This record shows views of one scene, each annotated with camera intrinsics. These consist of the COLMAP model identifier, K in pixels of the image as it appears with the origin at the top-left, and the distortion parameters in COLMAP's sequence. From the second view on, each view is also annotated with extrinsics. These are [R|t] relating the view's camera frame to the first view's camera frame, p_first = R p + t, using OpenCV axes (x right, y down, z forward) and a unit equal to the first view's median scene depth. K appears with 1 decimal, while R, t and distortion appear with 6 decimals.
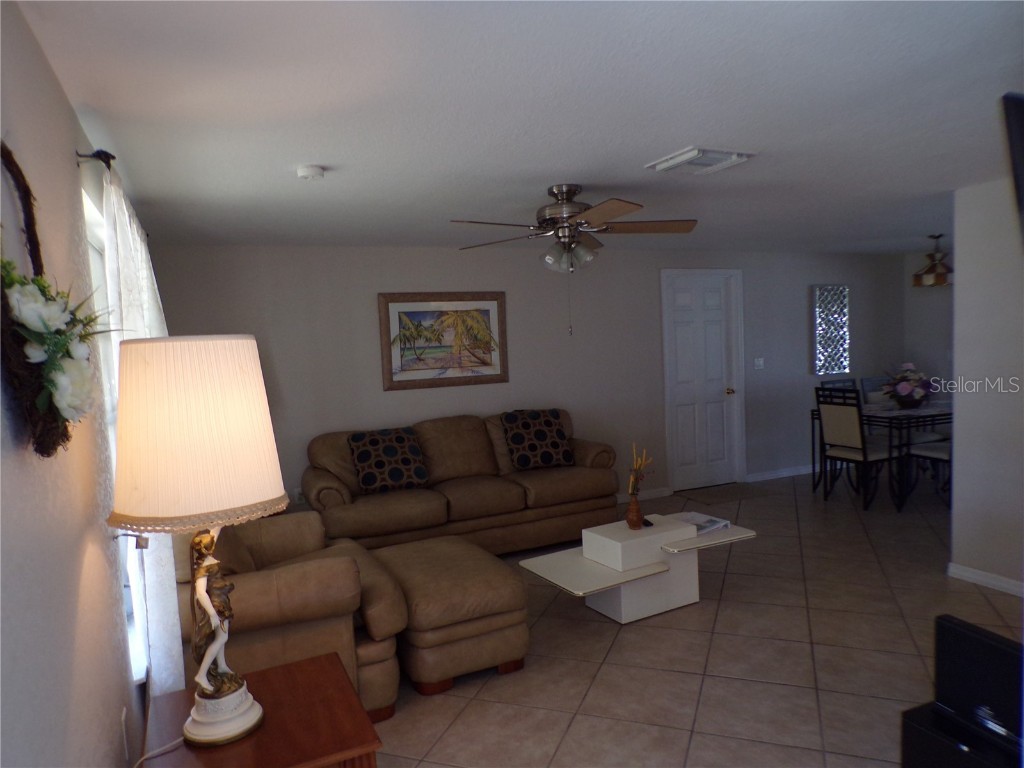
lens RADIAL K [[707.5, 0, 508.3], [0, 707.5, 384.9], [0, 0, 1]] dist [-0.006965, 0.031298]
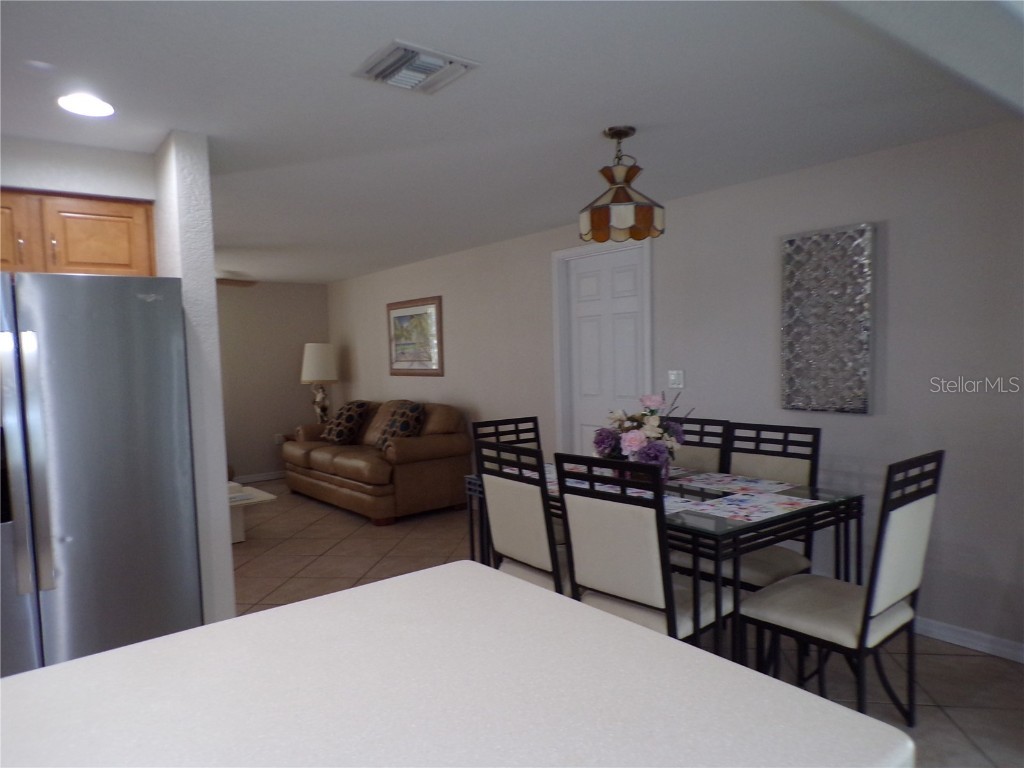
lens RADIAL K [[695.3, 0, 512.0], [0, 695.3, 384.0], [0, 0, 1]] dist [0.017087, 0.002356]
pose [[0.247640, 0.084892, -0.965126, 1.158412], [-0.038982, 0.996220, 0.077625, -0.086769], [0.968068, 0.018400, 0.250013, 0.878066]]
